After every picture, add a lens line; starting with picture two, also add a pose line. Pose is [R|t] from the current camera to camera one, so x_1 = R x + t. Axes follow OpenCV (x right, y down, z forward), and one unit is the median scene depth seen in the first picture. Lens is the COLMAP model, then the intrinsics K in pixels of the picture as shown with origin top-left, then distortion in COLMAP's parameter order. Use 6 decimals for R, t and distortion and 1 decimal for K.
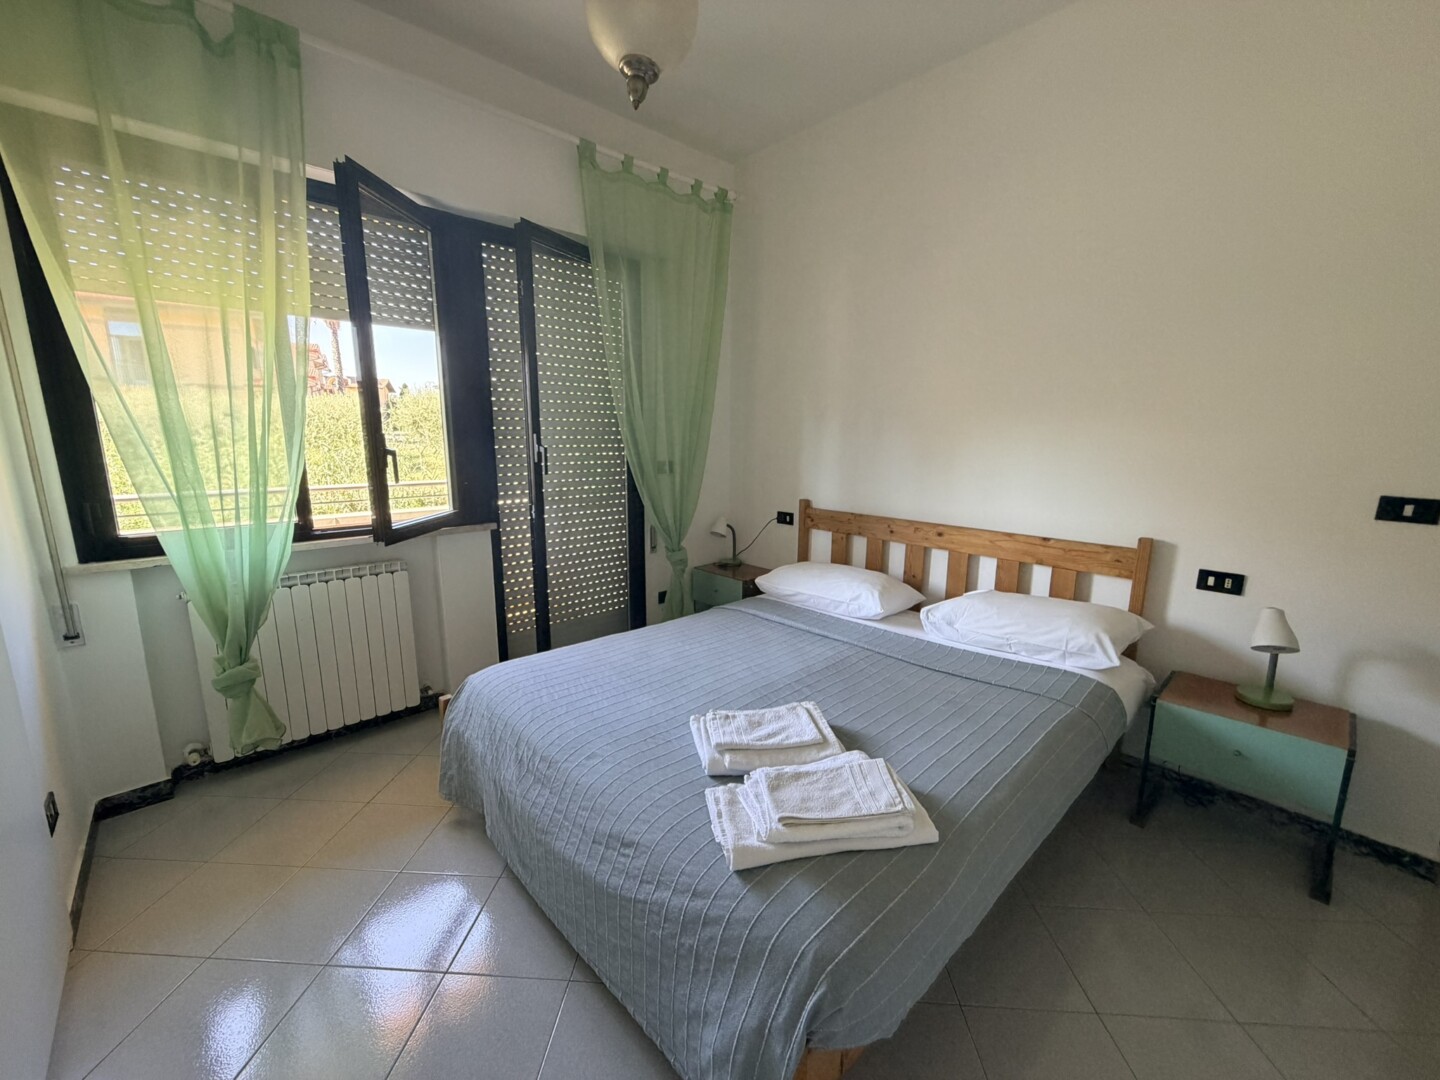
lens RADIAL K [[578.2, 0, 715.7], [0, 578.2, 548.8], [0, 0, 1]] dist [0.002186, 0.000452]
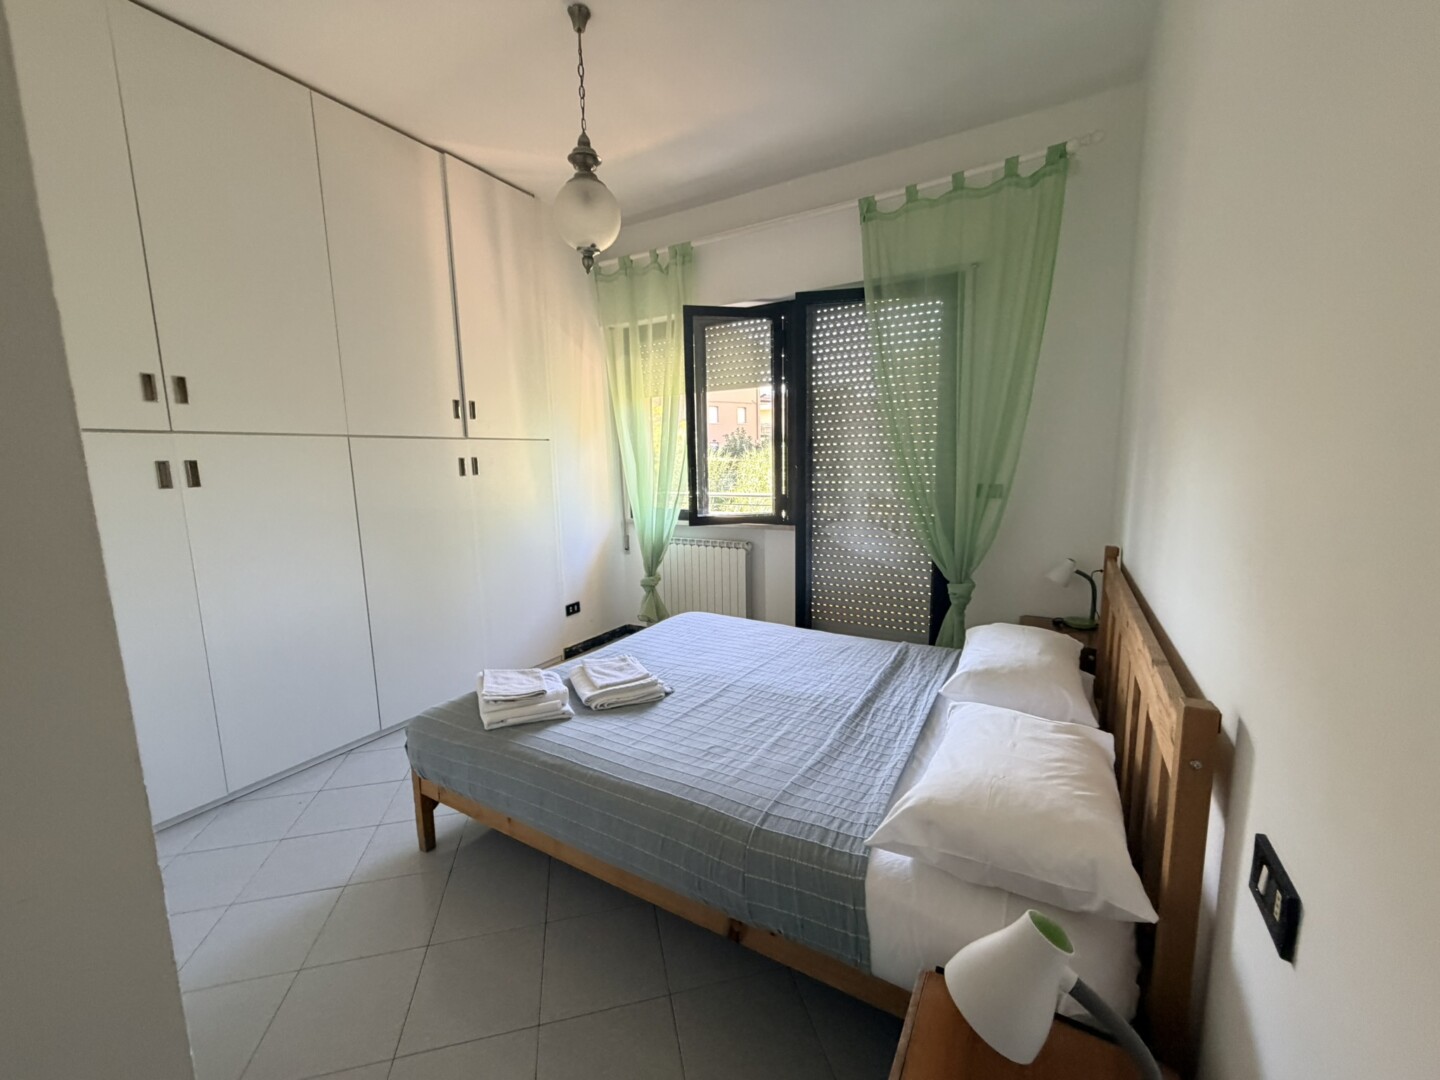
lens RADIAL K [[578.2, 0, 715.7], [0, 578.2, 548.8], [0, 0, 1]] dist [0.002186, 0.000452]
pose [[0.282295, 0.131777, -0.950234, 1.023154], [-0.179209, 0.980328, 0.082711, -0.088453], [0.942440, 0.146941, 0.300357, 0.578673]]
